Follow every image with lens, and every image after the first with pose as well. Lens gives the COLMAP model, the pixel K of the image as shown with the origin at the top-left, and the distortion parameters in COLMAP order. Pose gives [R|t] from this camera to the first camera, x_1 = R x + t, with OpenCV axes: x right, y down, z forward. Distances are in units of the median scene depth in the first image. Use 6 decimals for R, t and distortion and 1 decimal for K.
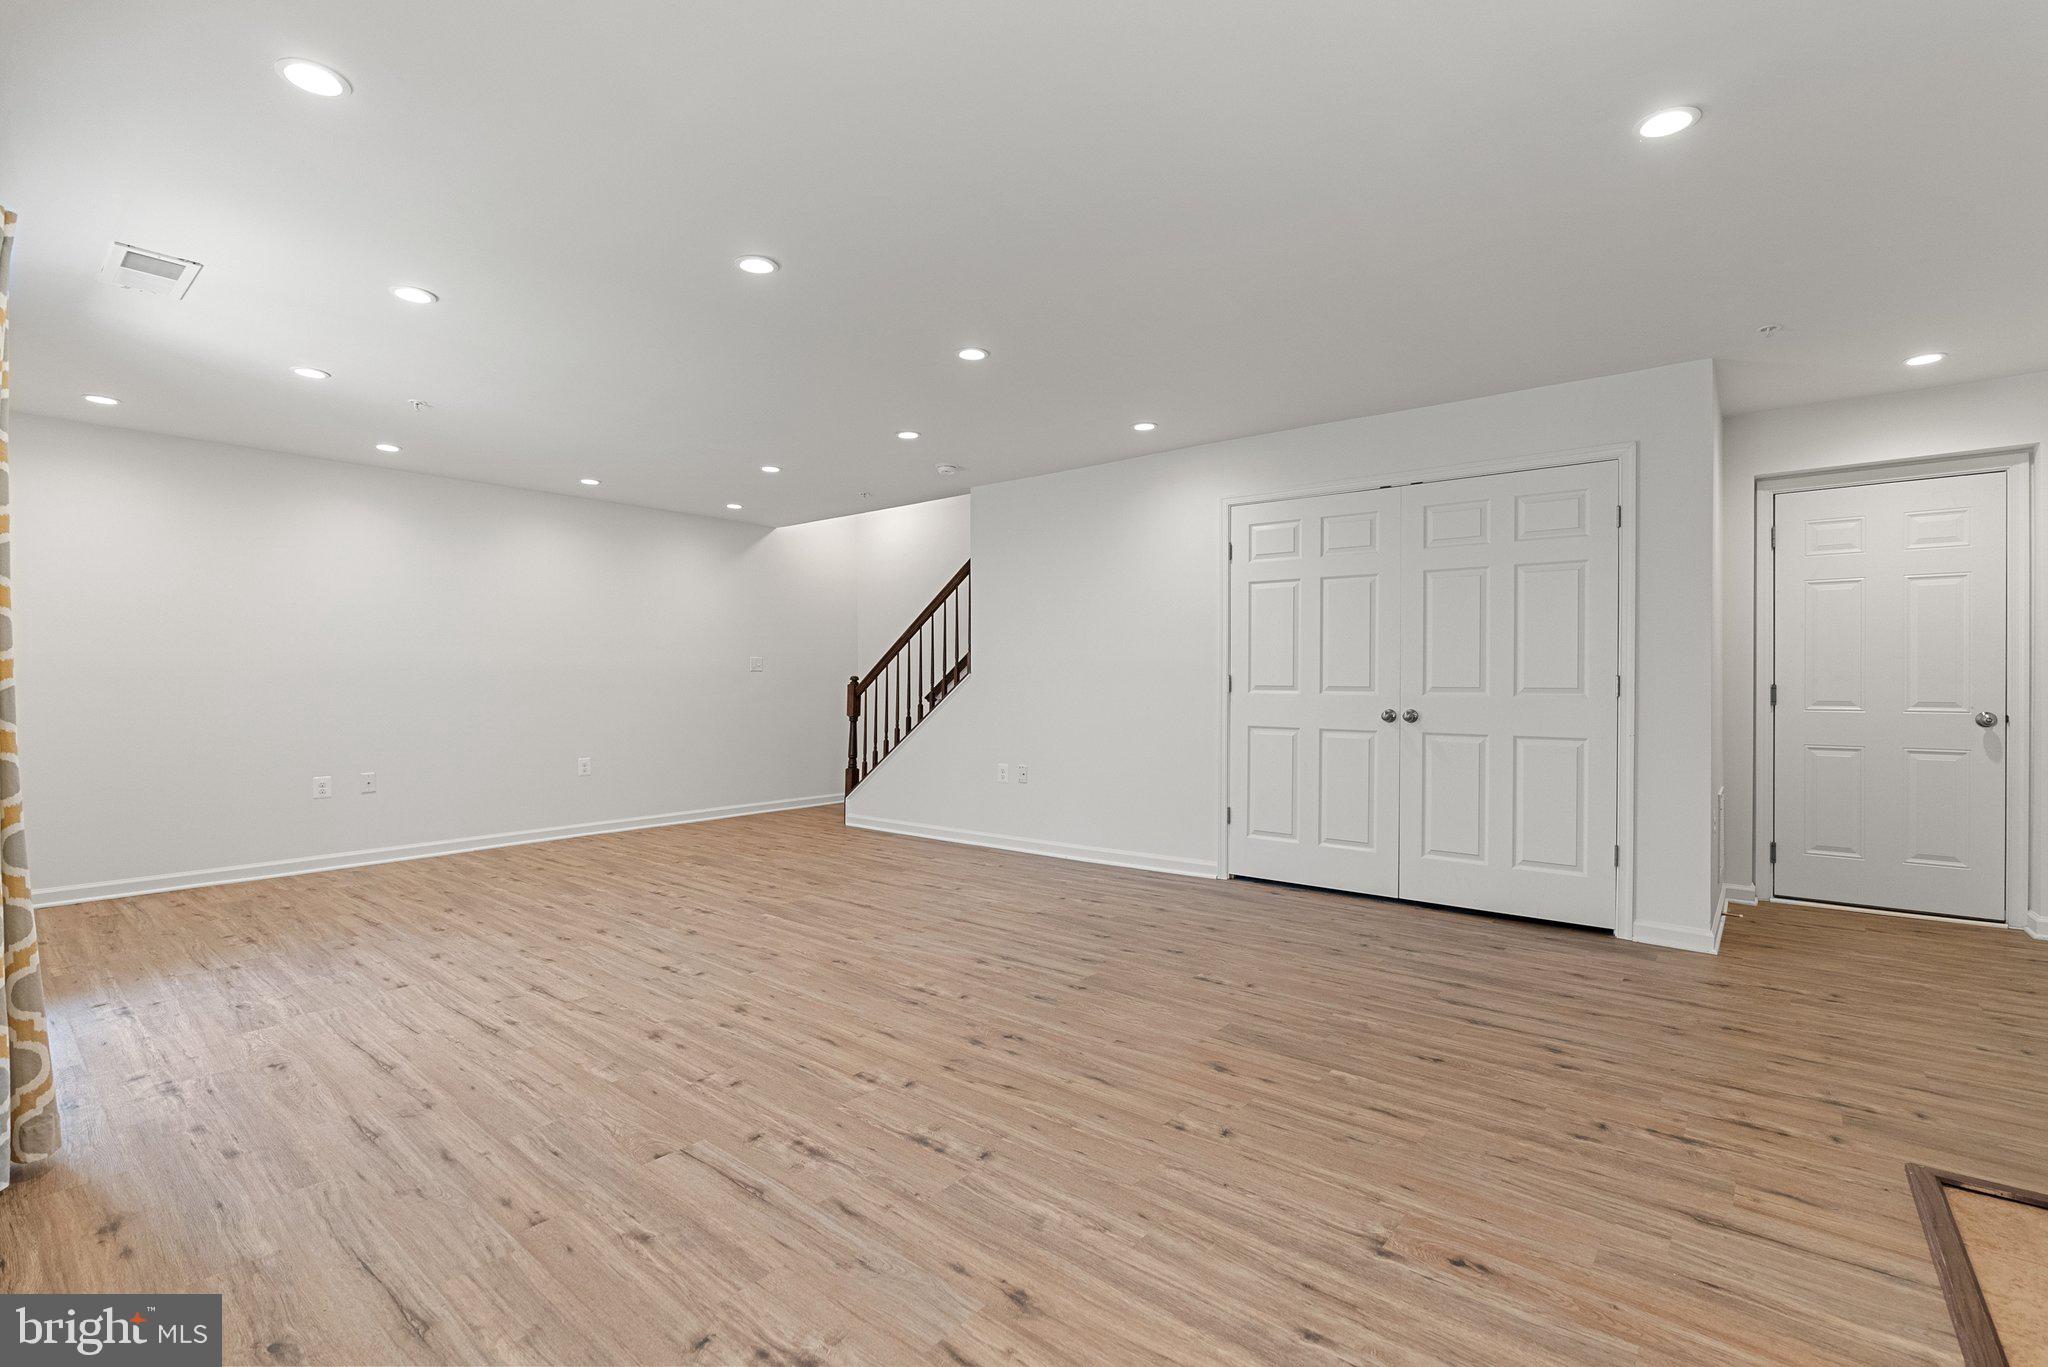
lens RADIAL K [[897.6, 0, 1048.1], [0, 897.6, 688.8], [0, 0, 1]] dist [-0.011709, 0.000360]
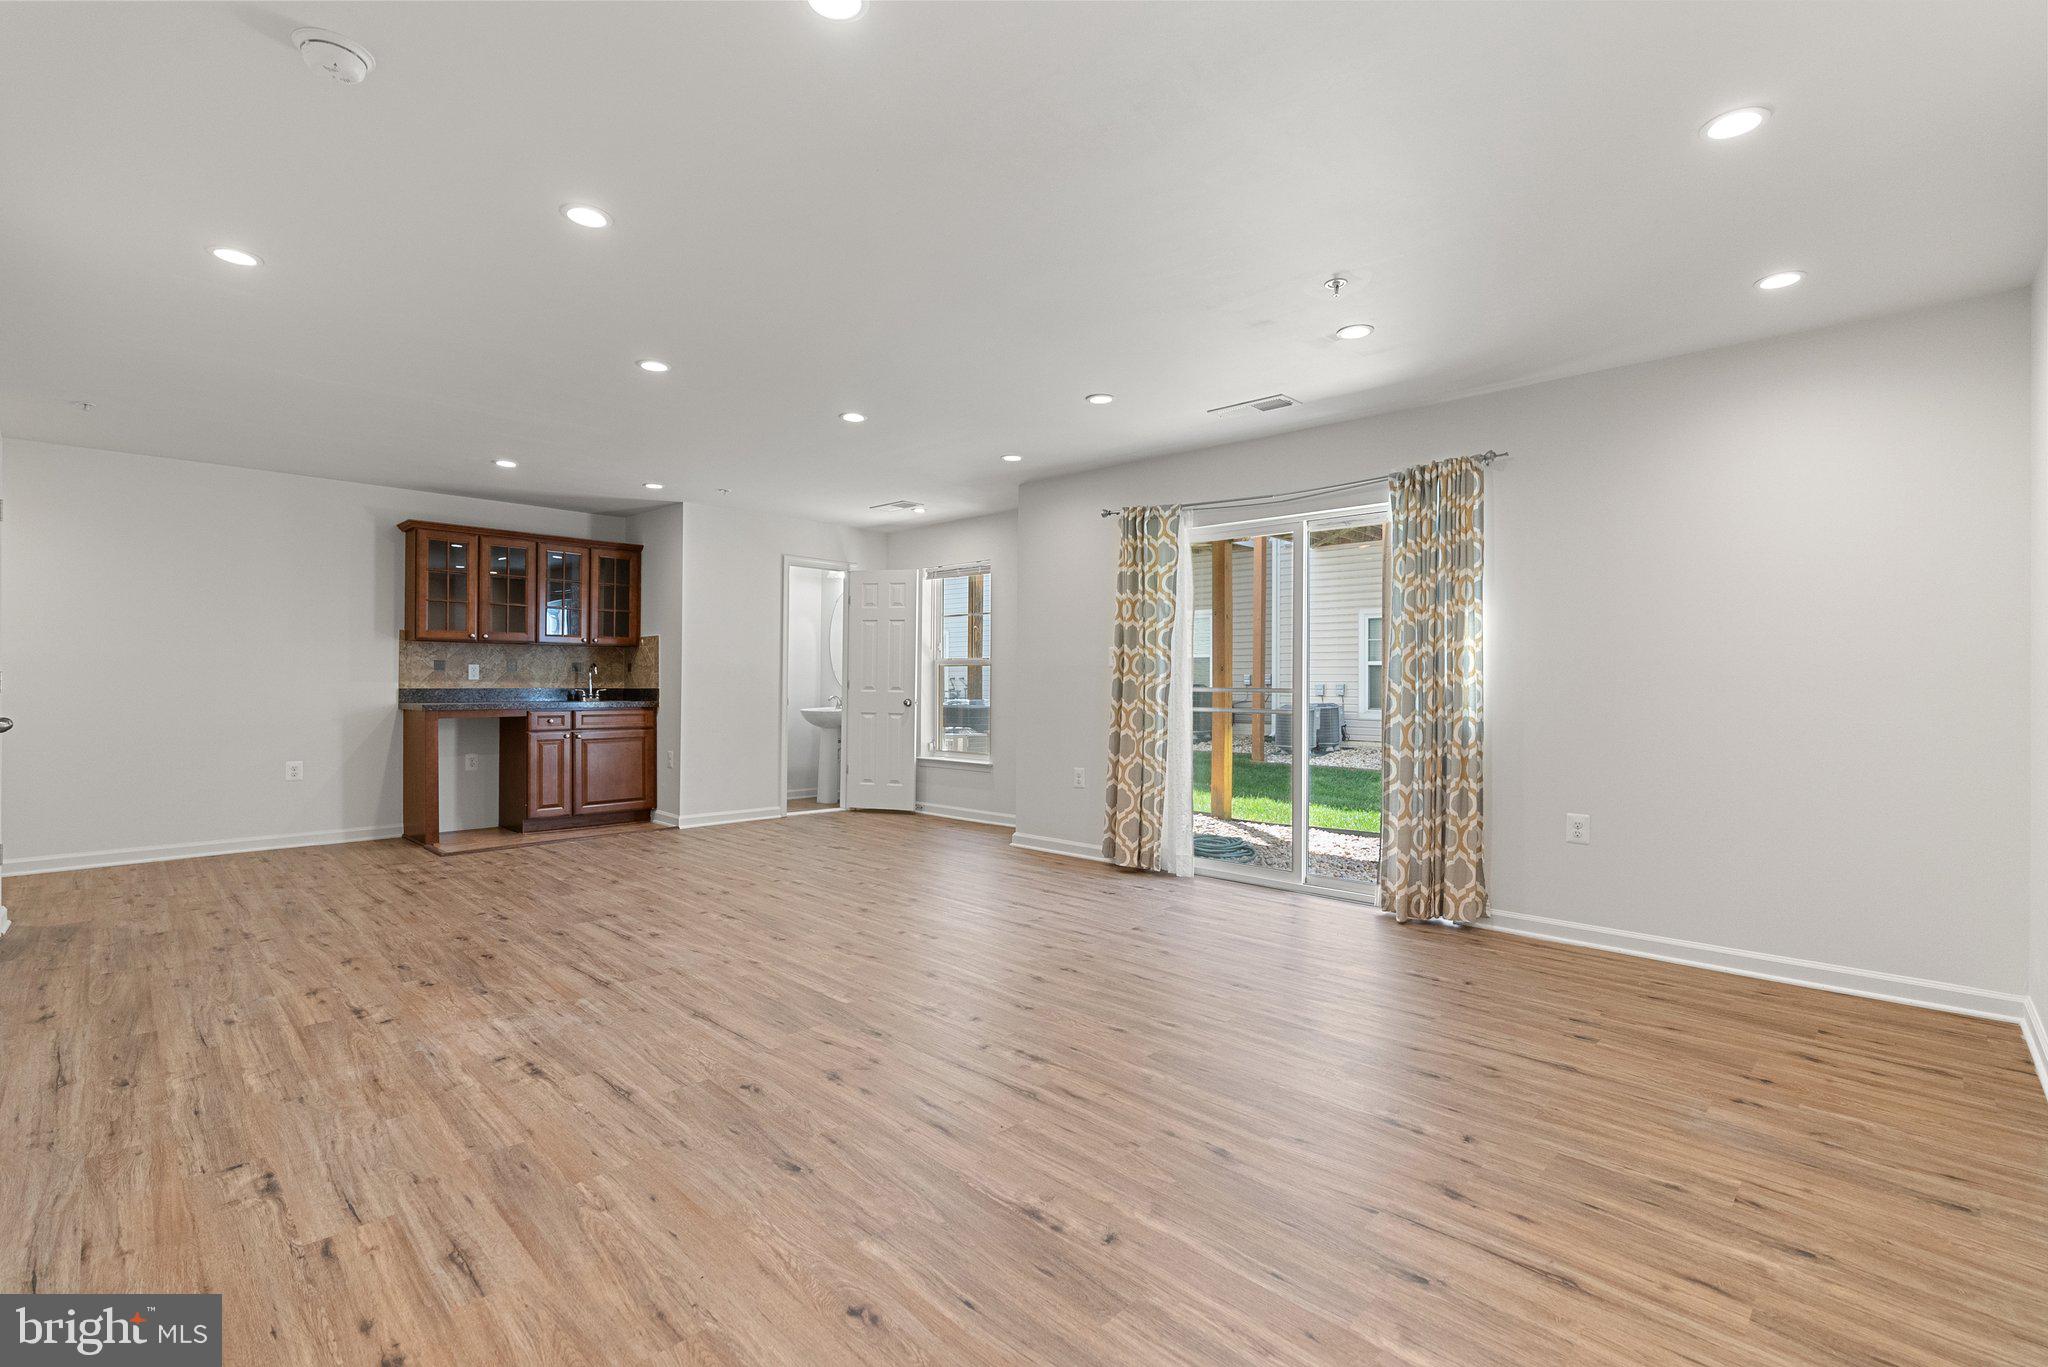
lens RADIAL K [[942.6, 0, 1028.4], [0, 942.6, 679.2], [0, 0, 1]] dist [-0.007449, 0.001840]
pose [[-0.993681, -0.004139, 0.112162, -0.715252], [-0.003843, 0.999989, 0.002859, -0.013261], [-0.112173, 0.002410, -0.993686, 2.280591]]
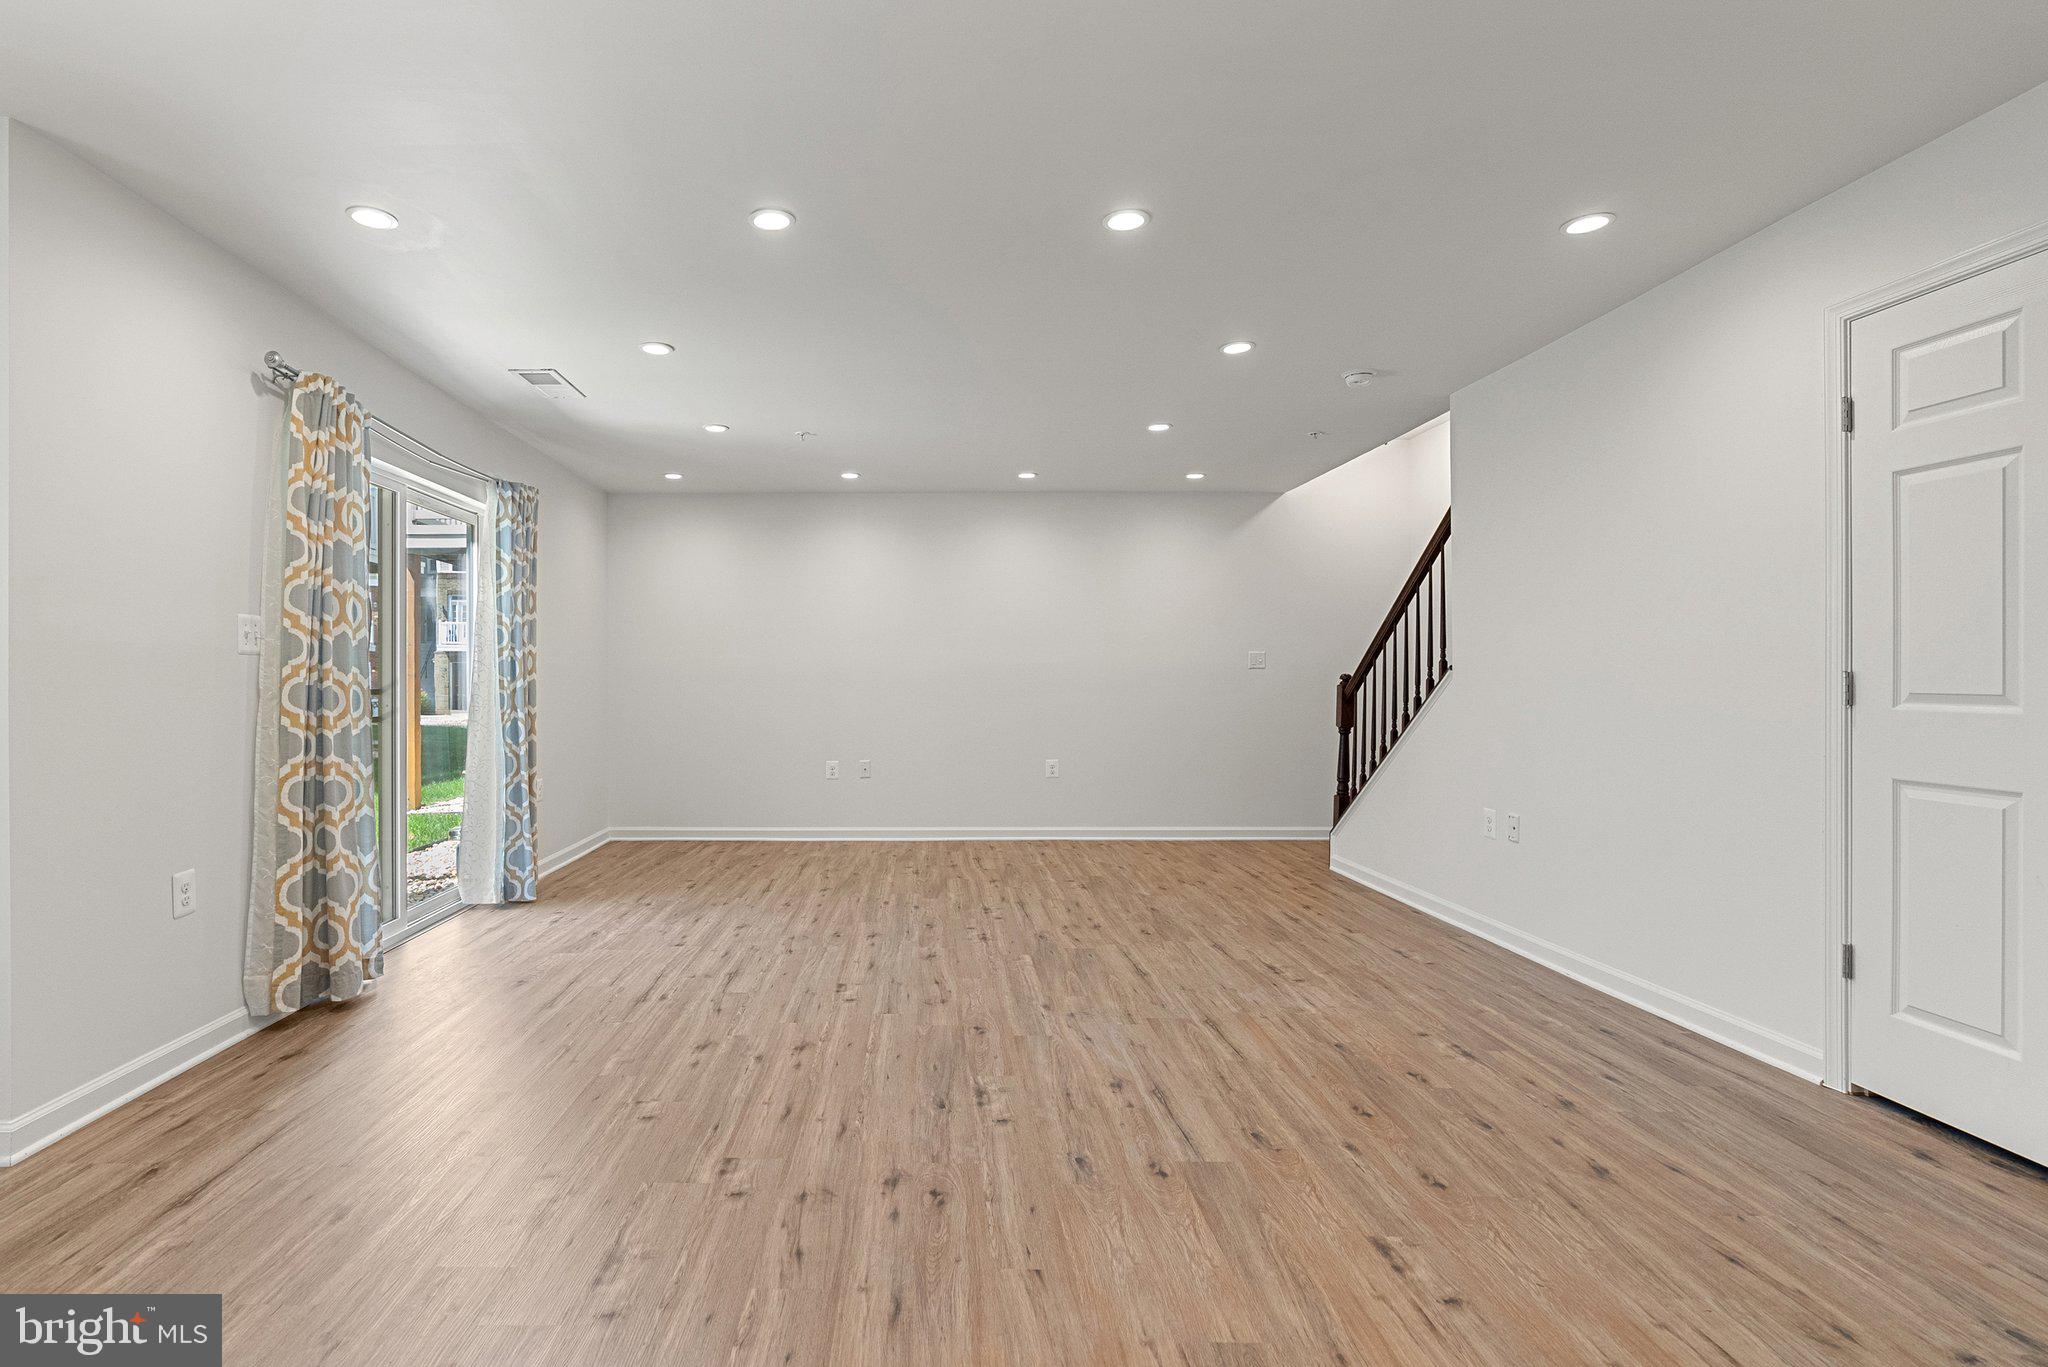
lens RADIAL K [[994.3, 0, 923.3], [0, 994.3, 679.9], [0, 0, 1]] dist [-0.013835, 0.005721]
pose [[0.626502, 0.001204, -0.779419, 0.471803], [-0.007220, 0.999965, -0.004259, -0.007092], [0.779387, 0.008295, 0.626488, 0.433339]]
